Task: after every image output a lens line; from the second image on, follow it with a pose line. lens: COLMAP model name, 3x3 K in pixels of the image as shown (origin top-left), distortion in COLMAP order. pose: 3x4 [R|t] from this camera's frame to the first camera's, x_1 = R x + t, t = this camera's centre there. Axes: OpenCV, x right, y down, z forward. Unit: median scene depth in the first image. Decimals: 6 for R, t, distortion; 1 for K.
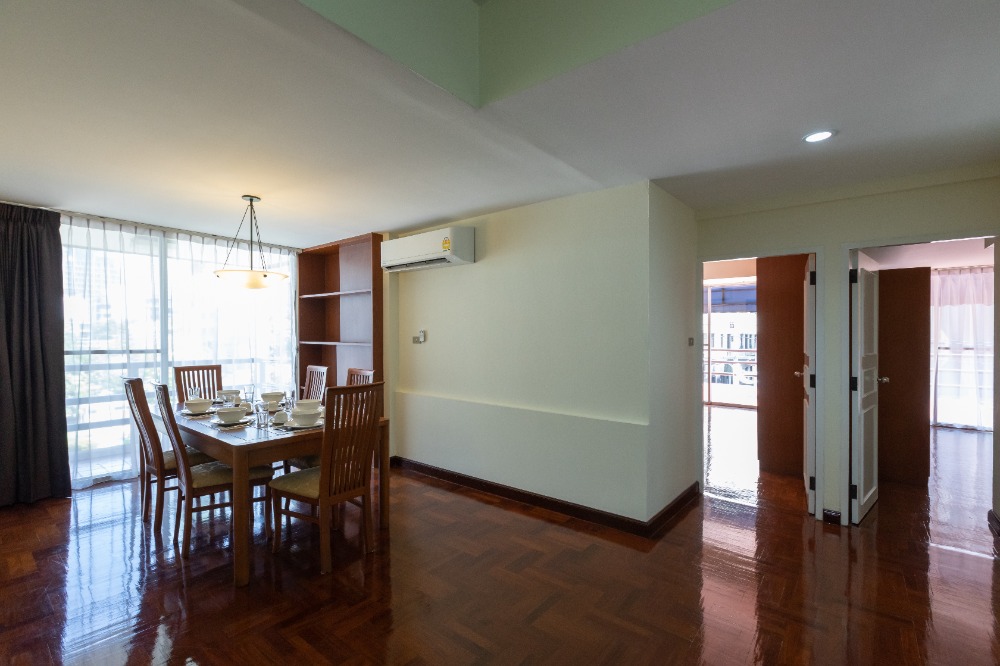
lens RADIAL K [[460.5, 0, 496.3], [0, 460.5, 336.0], [0, 0, 1]] dist [0.001797, -0.000306]
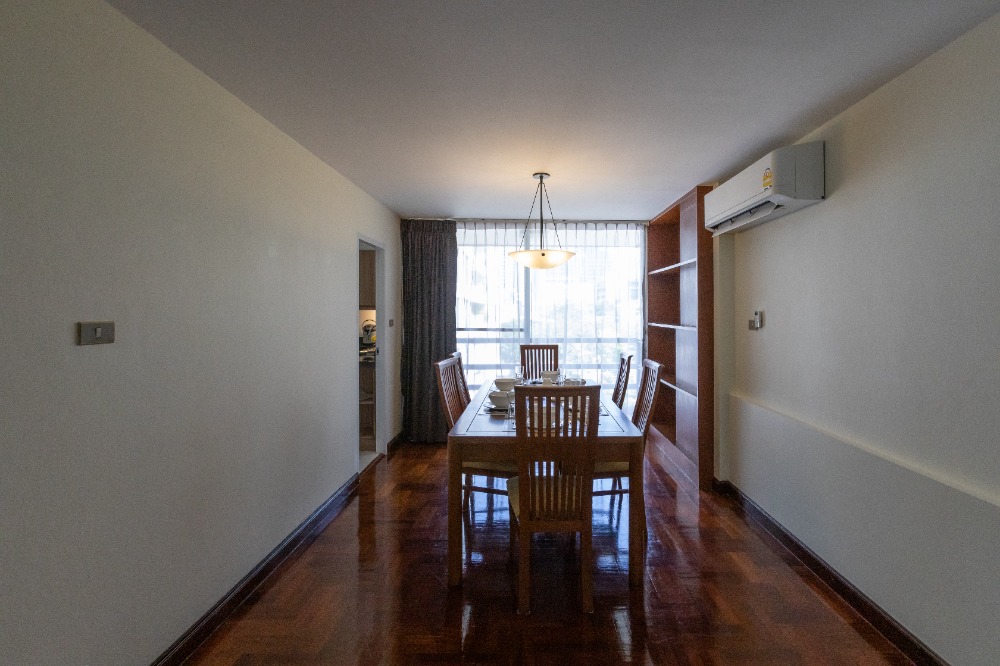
lens RADIAL K [[460.5, 0, 558.6], [0, 460.5, 302.1], [0, 0, 1]] dist [0.001797, -0.000306]
pose [[0.632966, -0.013618, -0.774060, 0.198209], [-0.003539, 0.999784, -0.020483, -0.011835], [0.774171, 0.015705, 0.632781, 0.353239]]
